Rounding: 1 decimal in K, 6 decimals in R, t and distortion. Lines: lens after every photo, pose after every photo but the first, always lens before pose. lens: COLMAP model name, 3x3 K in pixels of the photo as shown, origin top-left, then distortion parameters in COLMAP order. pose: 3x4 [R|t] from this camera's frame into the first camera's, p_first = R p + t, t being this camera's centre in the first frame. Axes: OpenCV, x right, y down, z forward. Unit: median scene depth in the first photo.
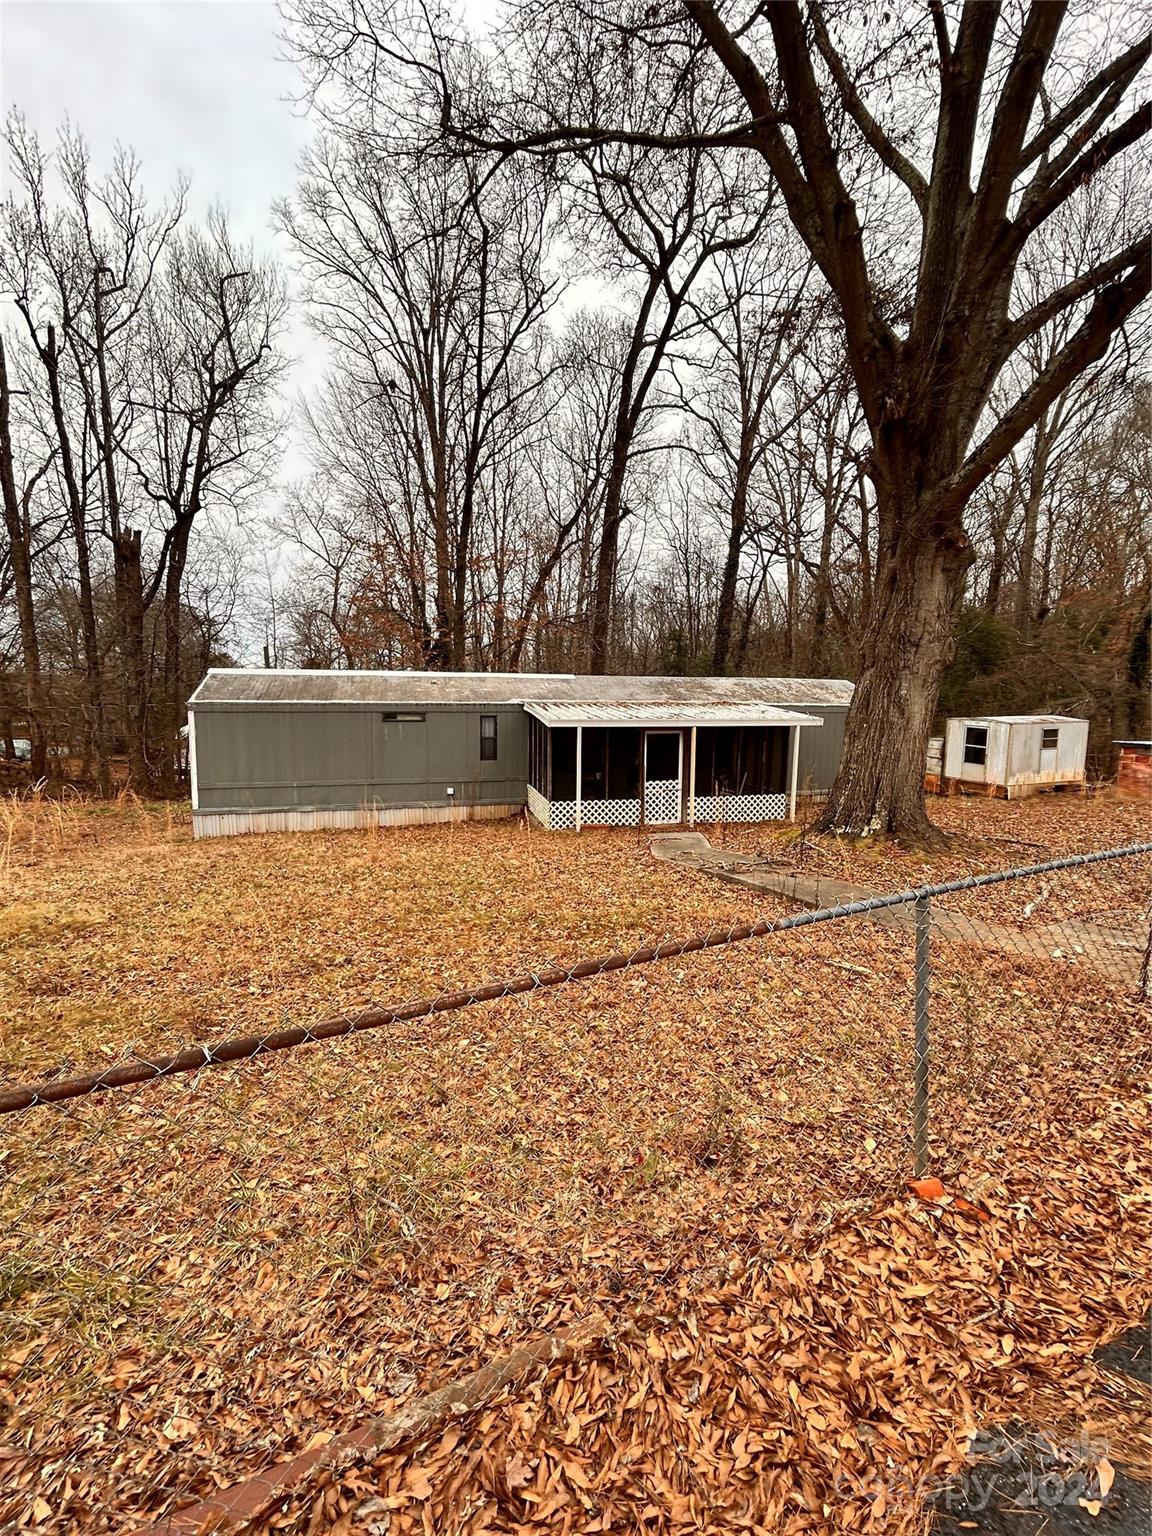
lens RADIAL K [[686.9, 0, 580.9], [0, 686.9, 756.9], [0, 0, 1]] dist [-0.012862, 0.009276]
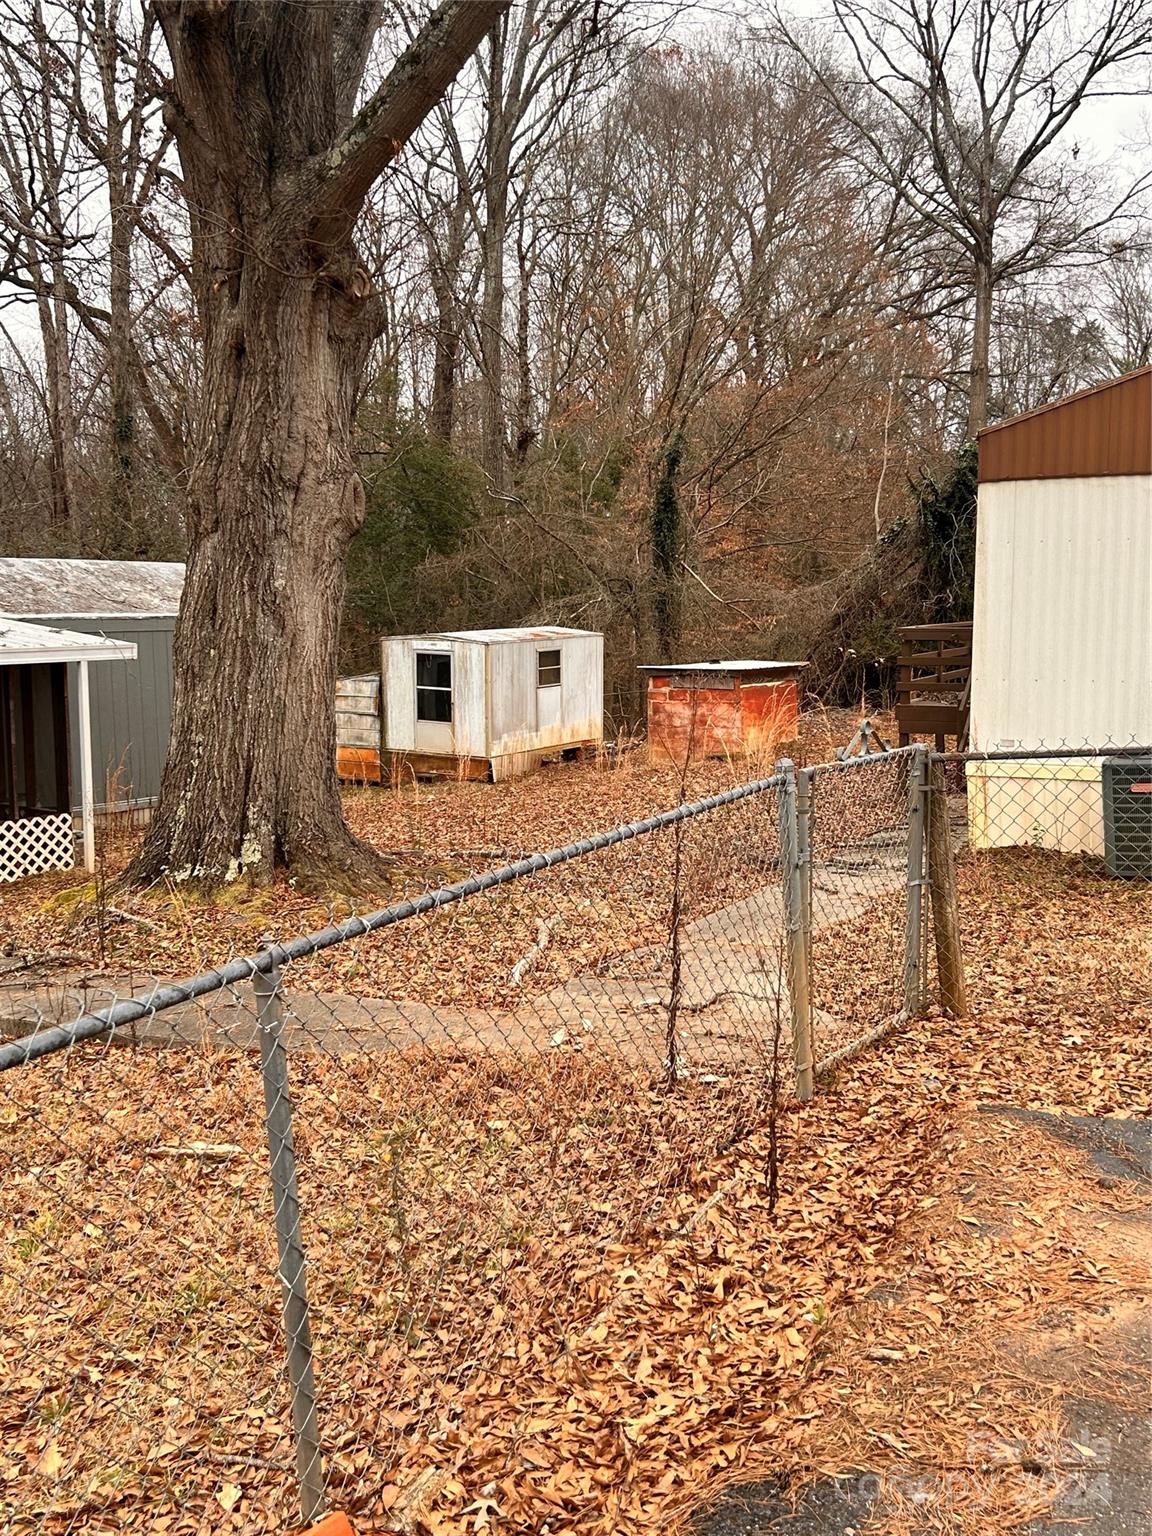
lens RADIAL K [[1475.6, 0, 576.0], [0, 1475.6, 768.0], [0, 0, 1]] dist [0.068554, -0.108561]
pose [[0.819001, -0.083777, 0.567644, 0.021098], [0.071568, 0.996473, 0.043807, 0.006795], [-0.569312, 0.004747, 0.822108, -0.005794]]
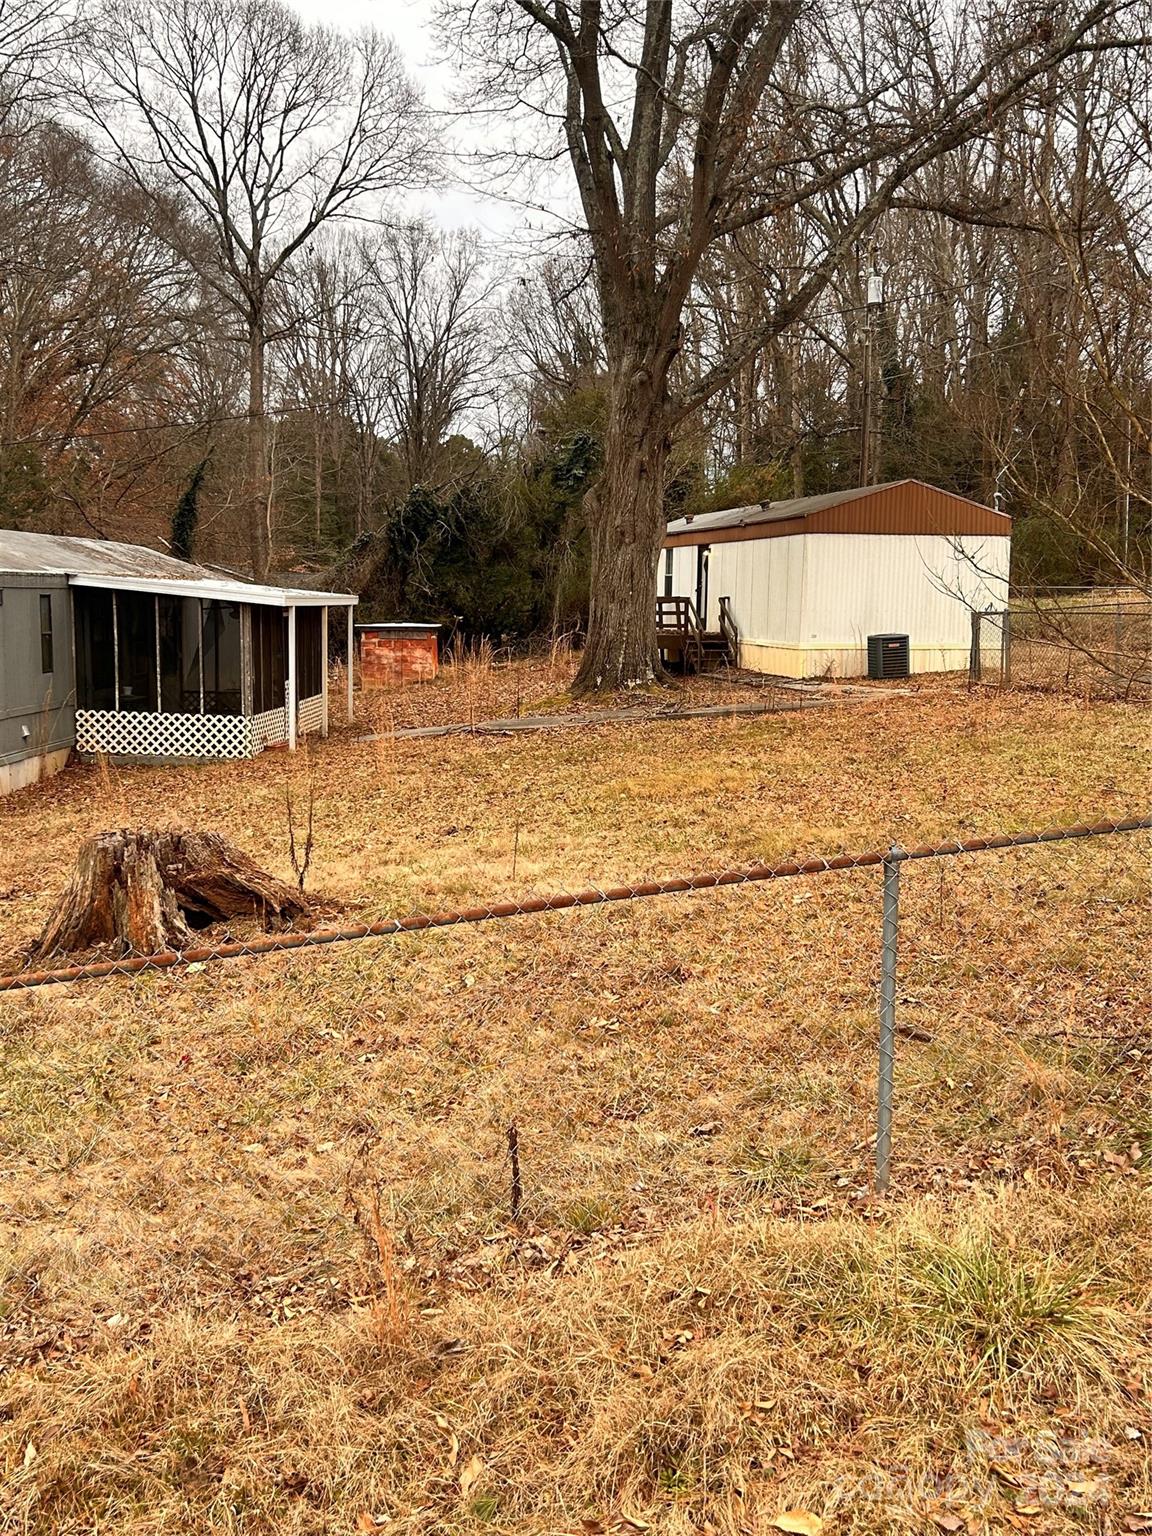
lens RADIAL K [[1475.6, 0, 576.0], [0, 1475.6, 768.0], [0, 0, 1]] dist [0.068554, -0.108561]
pose [[0.275577, -0.112276, 0.954700, -1.487615], [0.084976, 0.992113, 0.092147, 0.012773], [-0.957516, 0.055733, 0.282944, 0.304768]]
